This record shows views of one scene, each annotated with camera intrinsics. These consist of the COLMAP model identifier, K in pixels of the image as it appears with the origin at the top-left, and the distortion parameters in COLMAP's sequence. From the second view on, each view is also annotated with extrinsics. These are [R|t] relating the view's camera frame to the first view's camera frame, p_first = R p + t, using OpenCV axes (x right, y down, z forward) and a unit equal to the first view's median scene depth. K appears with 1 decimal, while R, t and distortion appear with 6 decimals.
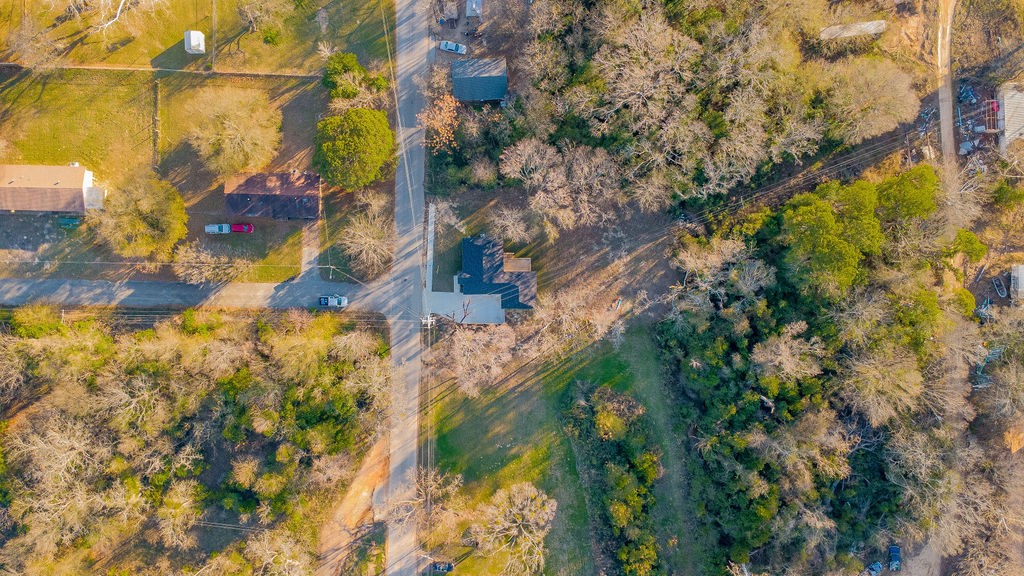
lens RADIAL K [[696.8, 0, 512.7], [0, 696.8, 290.3], [0, 0, 1]] dist [0.021772, -0.003595]
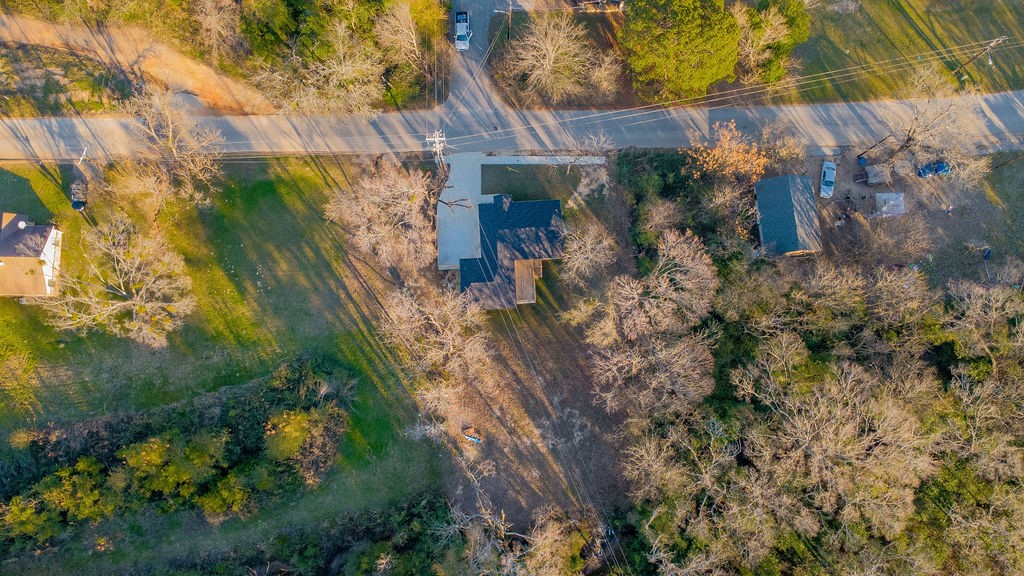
lens RADIAL K [[696.8, 0, 512.7], [0, 696.8, 290.3], [0, 0, 1]] dist [0.021772, -0.003595]
pose [[0.045980, 0.985414, -0.163846, 0.126909], [-0.998433, 0.040099, -0.039025, 0.002722], [-0.031886, 0.165384, 0.985714, 0.329157]]
